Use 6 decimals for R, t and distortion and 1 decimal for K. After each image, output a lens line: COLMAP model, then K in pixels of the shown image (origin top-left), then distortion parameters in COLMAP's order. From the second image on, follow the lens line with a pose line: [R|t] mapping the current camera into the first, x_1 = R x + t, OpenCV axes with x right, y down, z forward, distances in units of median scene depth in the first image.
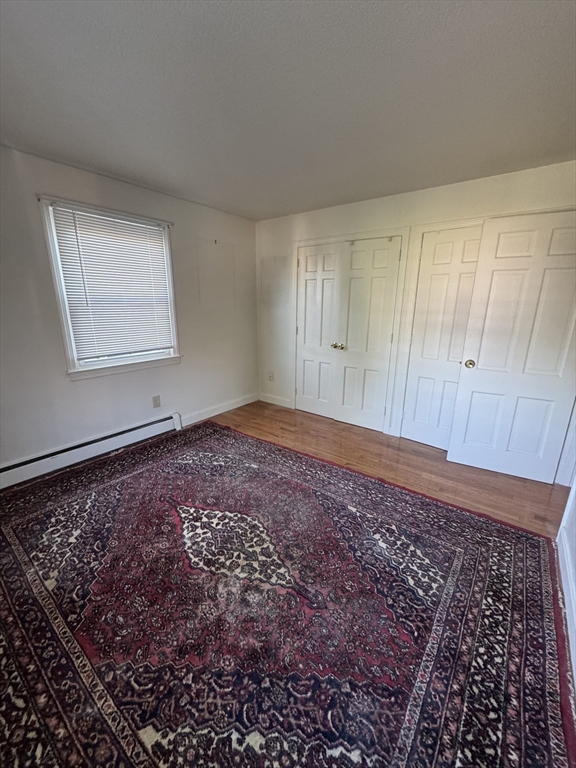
lens RADIAL K [[306.5, 0, 288.0], [0, 306.5, 384.0], [0, 0, 1]] dist [-0.000434, -0.000206]
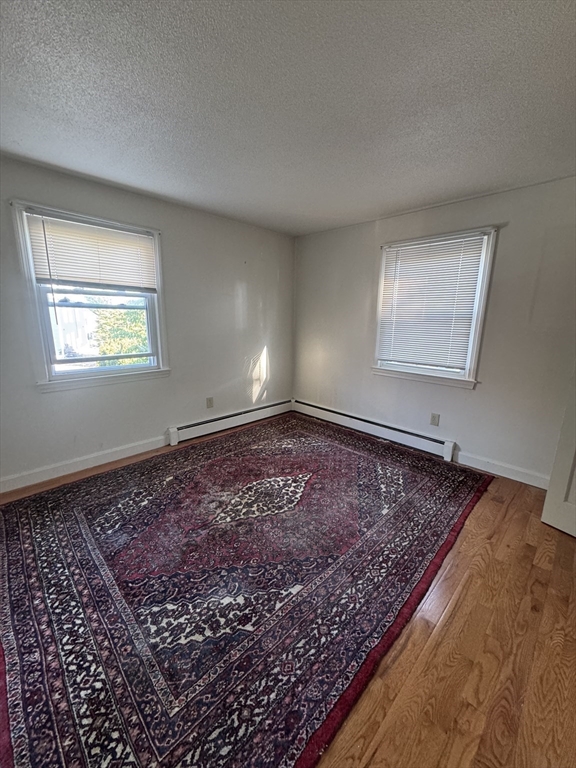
lens RADIAL K [[306.5, 0, 288.0], [0, 306.5, 384.0], [0, 0, 1]] dist [-0.000434, -0.000206]
pose [[-0.130496, 0.201329, -0.970792, 0.940667], [-0.273153, 0.933969, 0.230411, -0.245956], [0.953078, 0.295242, -0.066885, 1.011256]]
